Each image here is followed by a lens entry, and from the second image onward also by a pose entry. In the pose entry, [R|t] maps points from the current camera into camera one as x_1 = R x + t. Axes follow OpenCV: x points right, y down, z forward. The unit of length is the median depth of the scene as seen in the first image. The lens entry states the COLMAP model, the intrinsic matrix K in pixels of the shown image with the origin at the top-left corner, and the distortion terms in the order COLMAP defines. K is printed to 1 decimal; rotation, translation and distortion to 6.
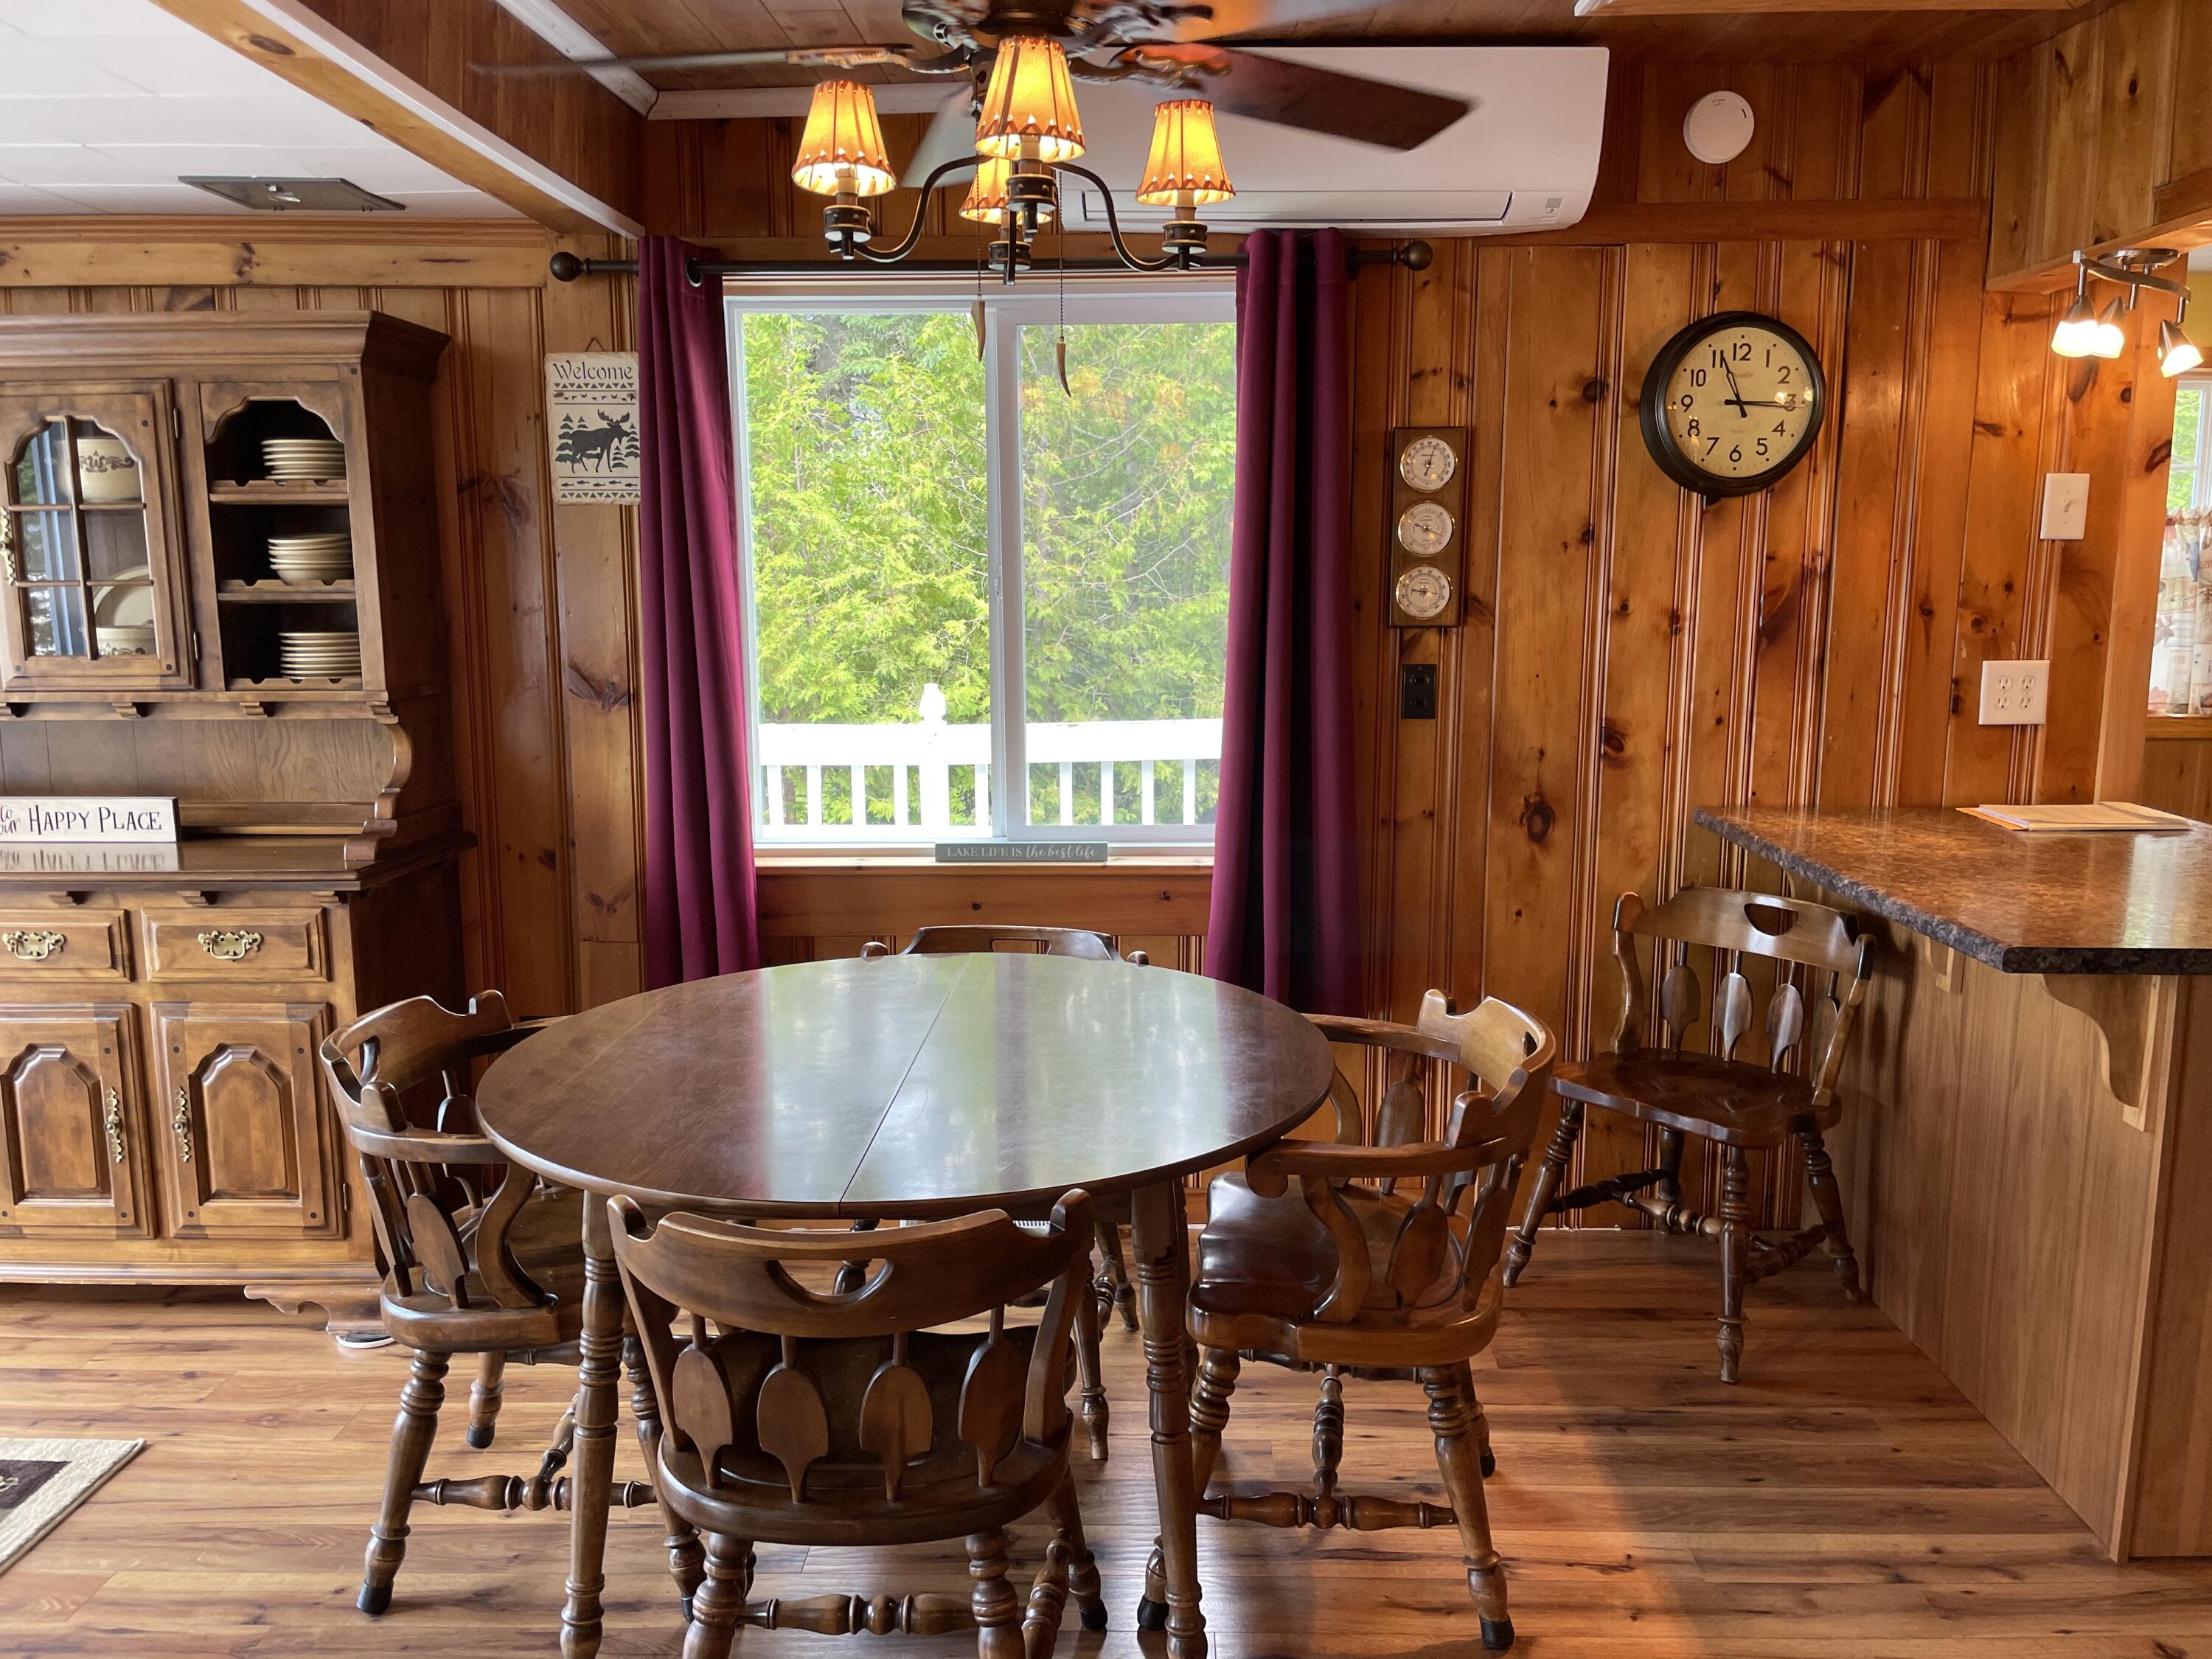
lens RADIAL K [[1671.6, 0, 1112.2], [0, 1671.6, 834.2], [0, 0, 1]] dist [0.082965, -0.127506]
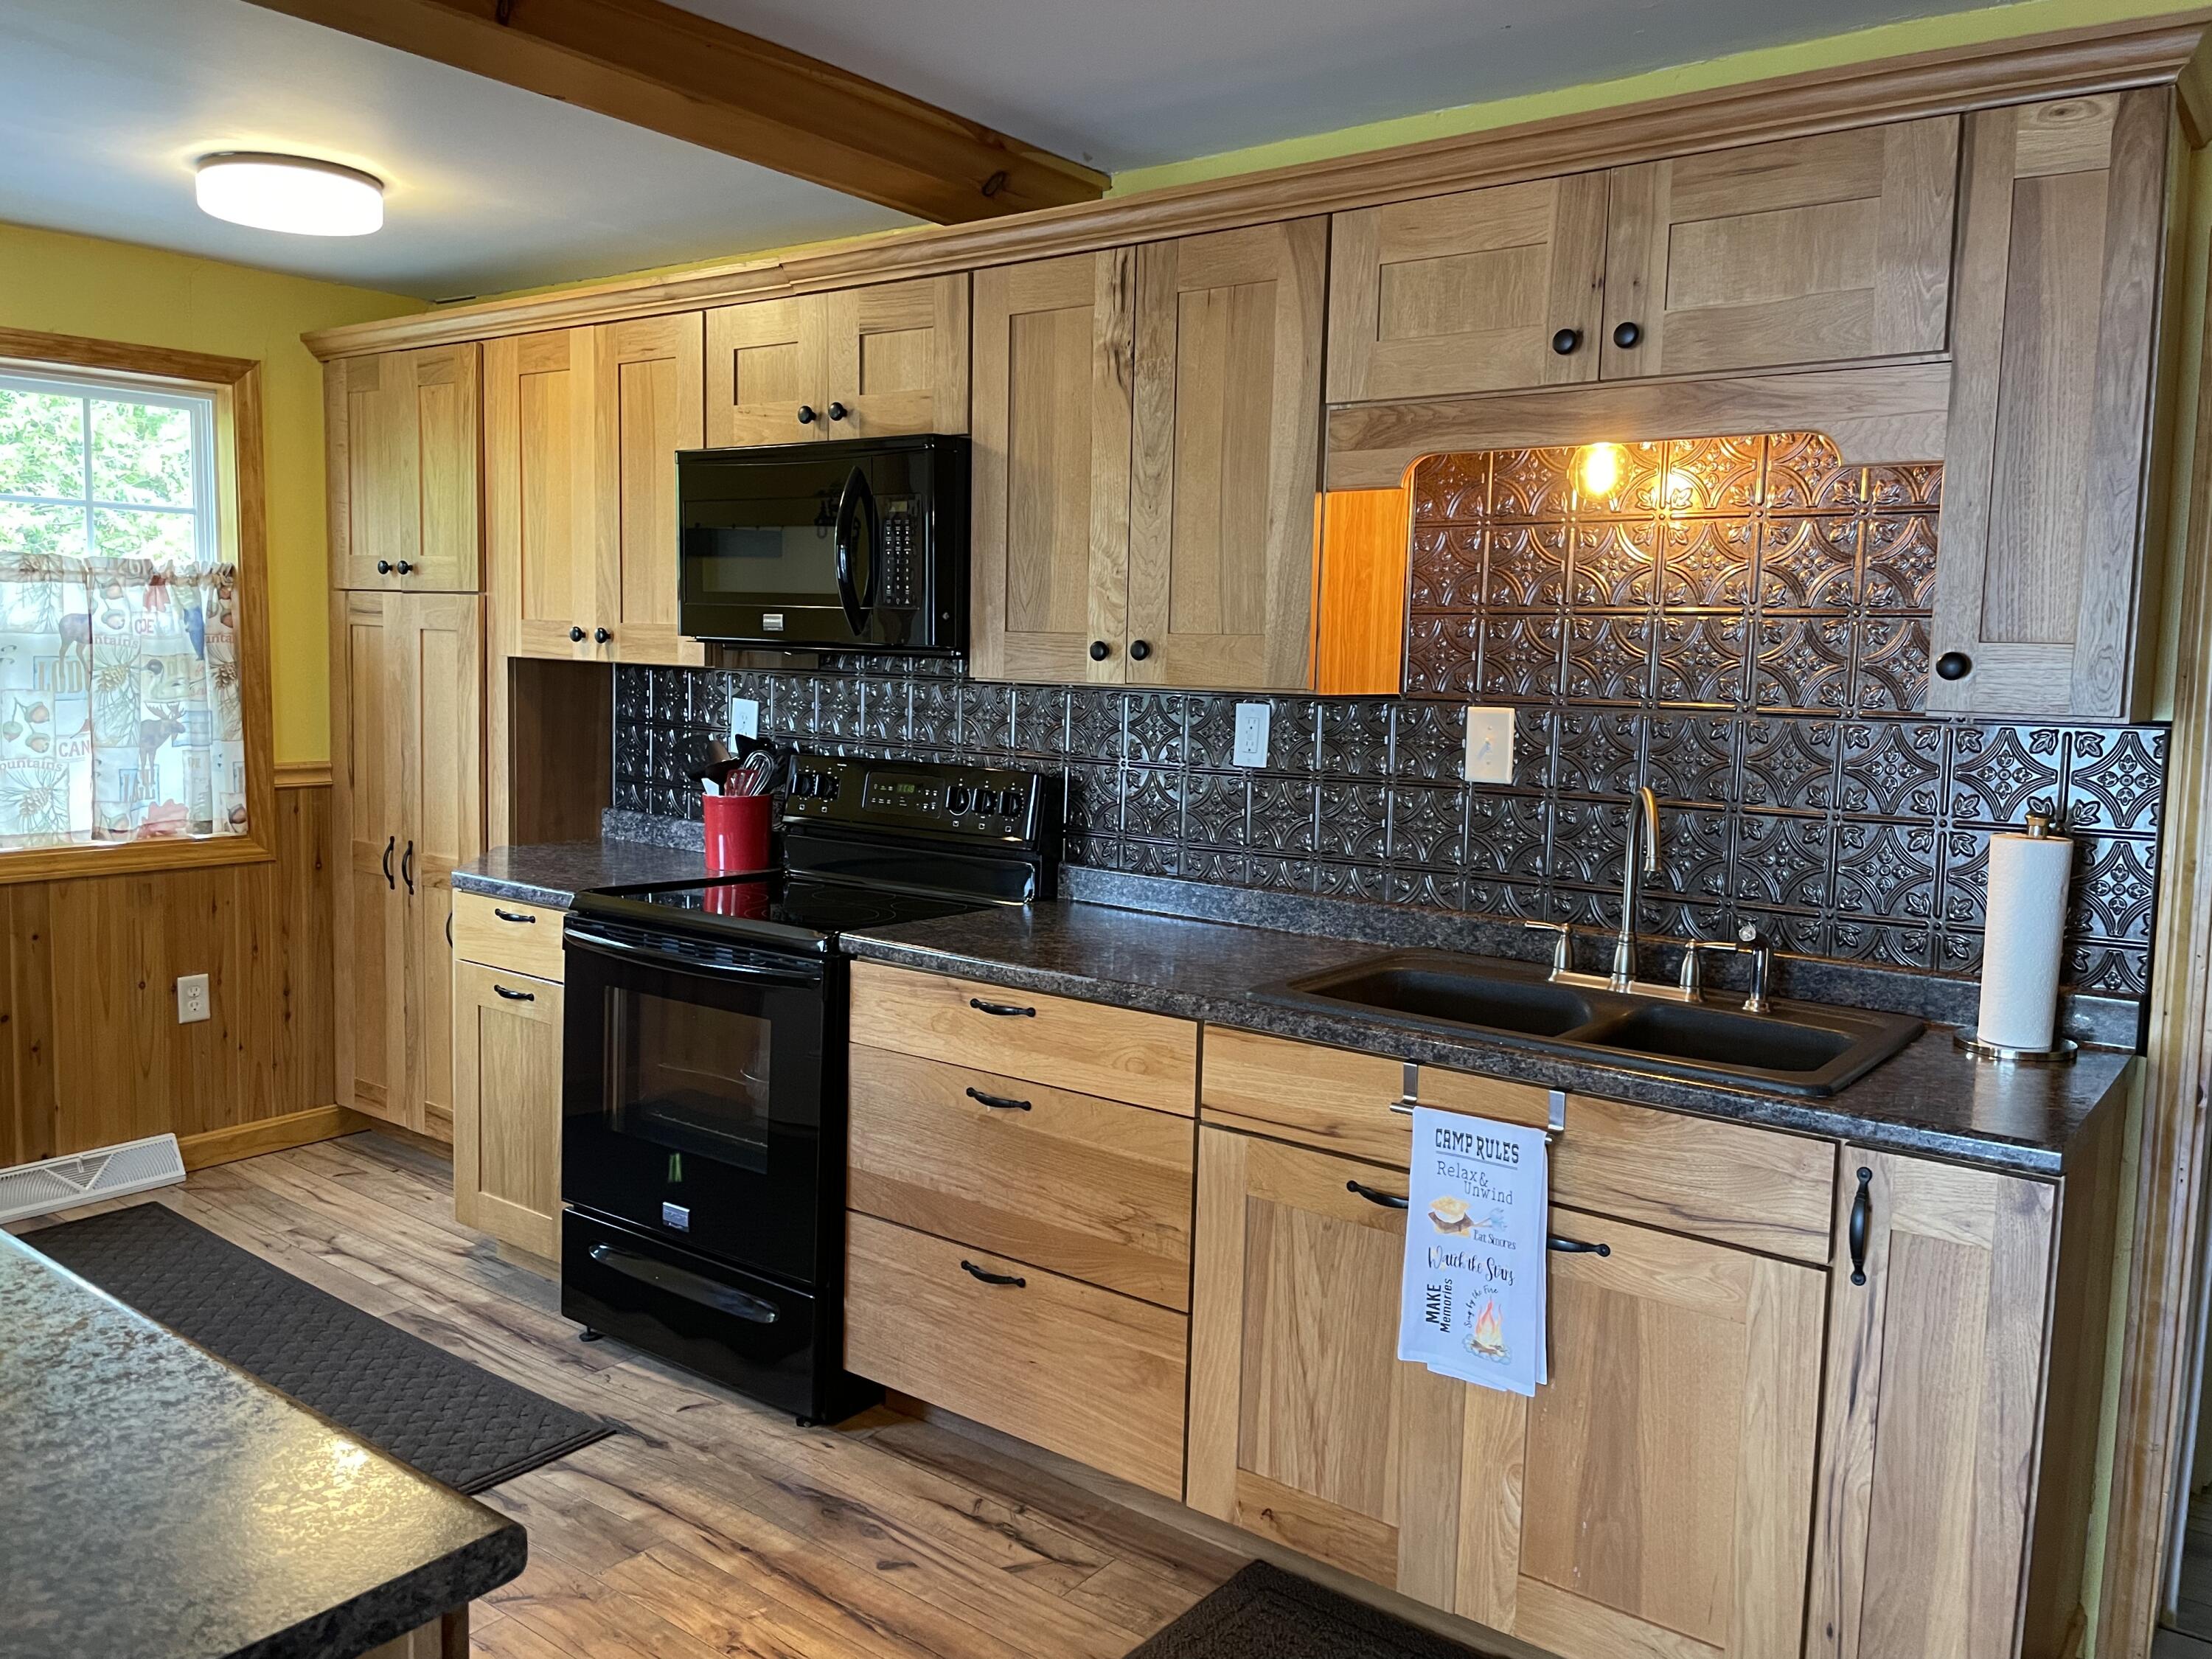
lens RADIAL K [[1681.7, 0, 1118.9], [0, 1681.7, 821.3], [0, 0, 1]] dist [0.095312, -0.117404]
pose [[0.586365, -0.070586, 0.806966, 0.441443], [0.103252, 0.994583, 0.011970, -0.075822], [-0.803440, 0.076302, 0.590477, 0.379562]]
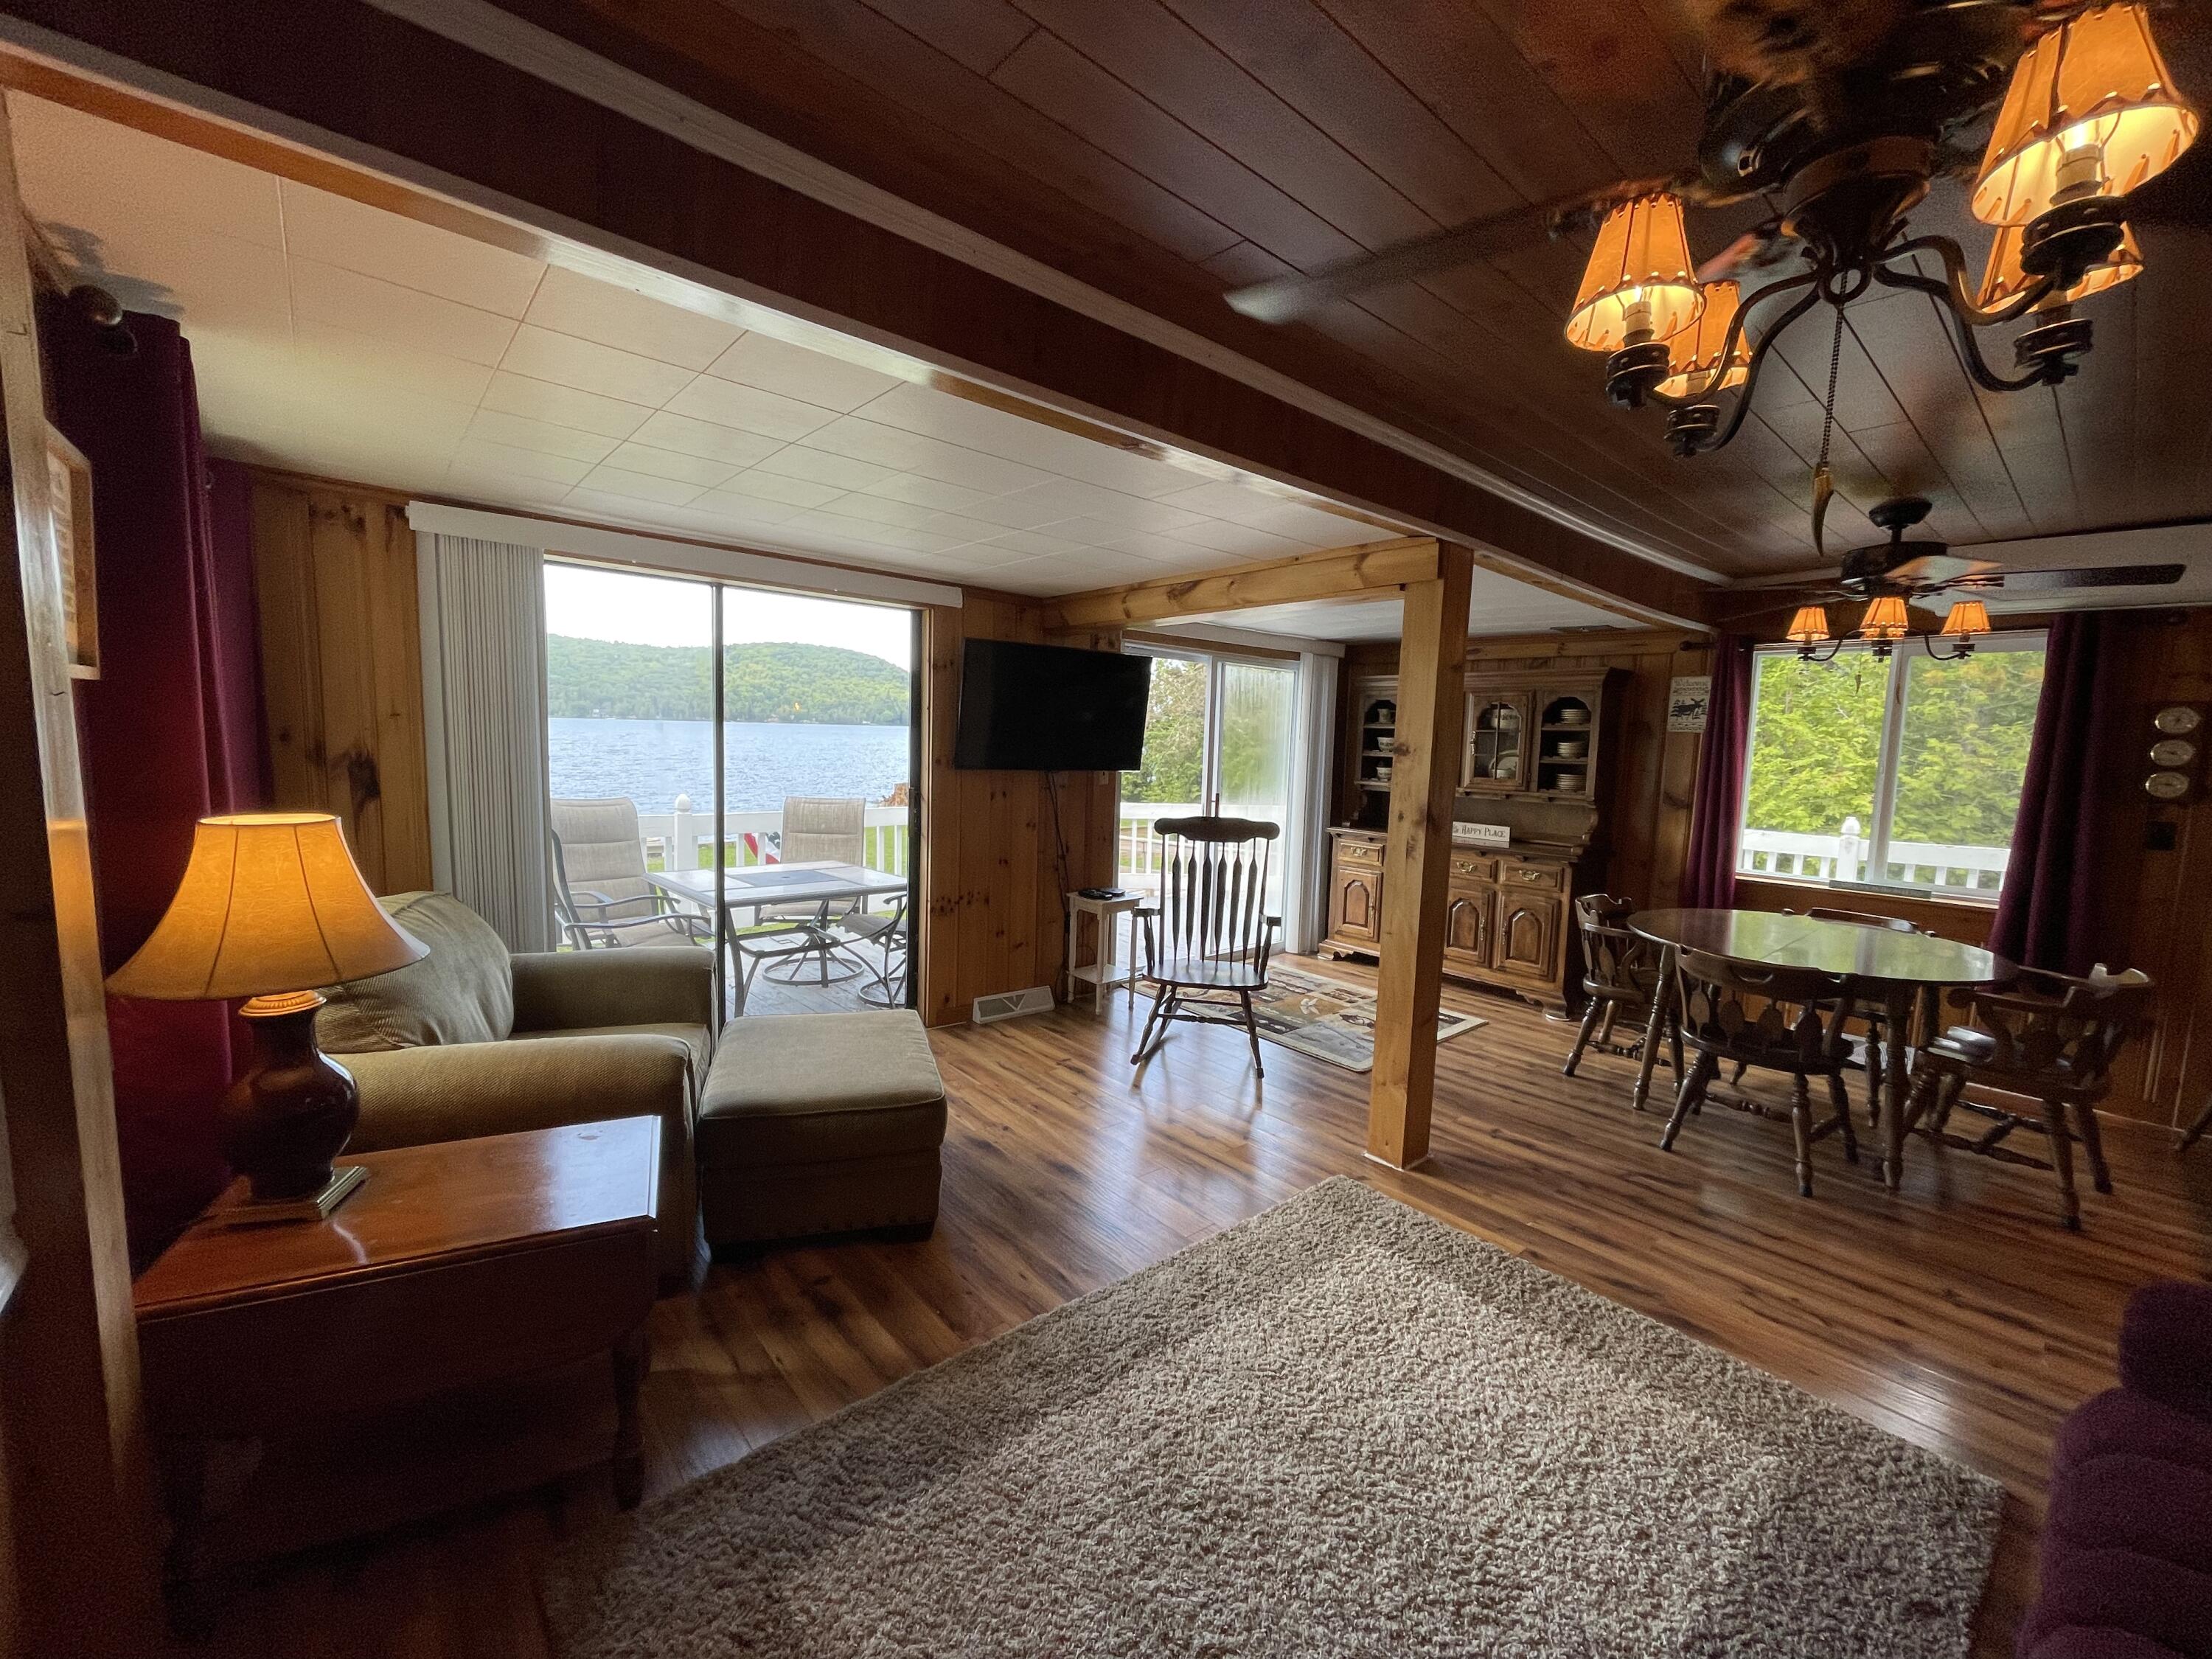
lens RADIAL K [[887.0, 0, 1133.3], [0, 887.0, 824.2], [0, 0, 1]] dist [0.000375, 0.007221]
pose [[0.687003, 0.096136, -0.720267, 0.120012], [-0.143150, 0.989691, -0.004442, 0.078810], [0.712415, 0.106158, 0.693683, -0.582663]]
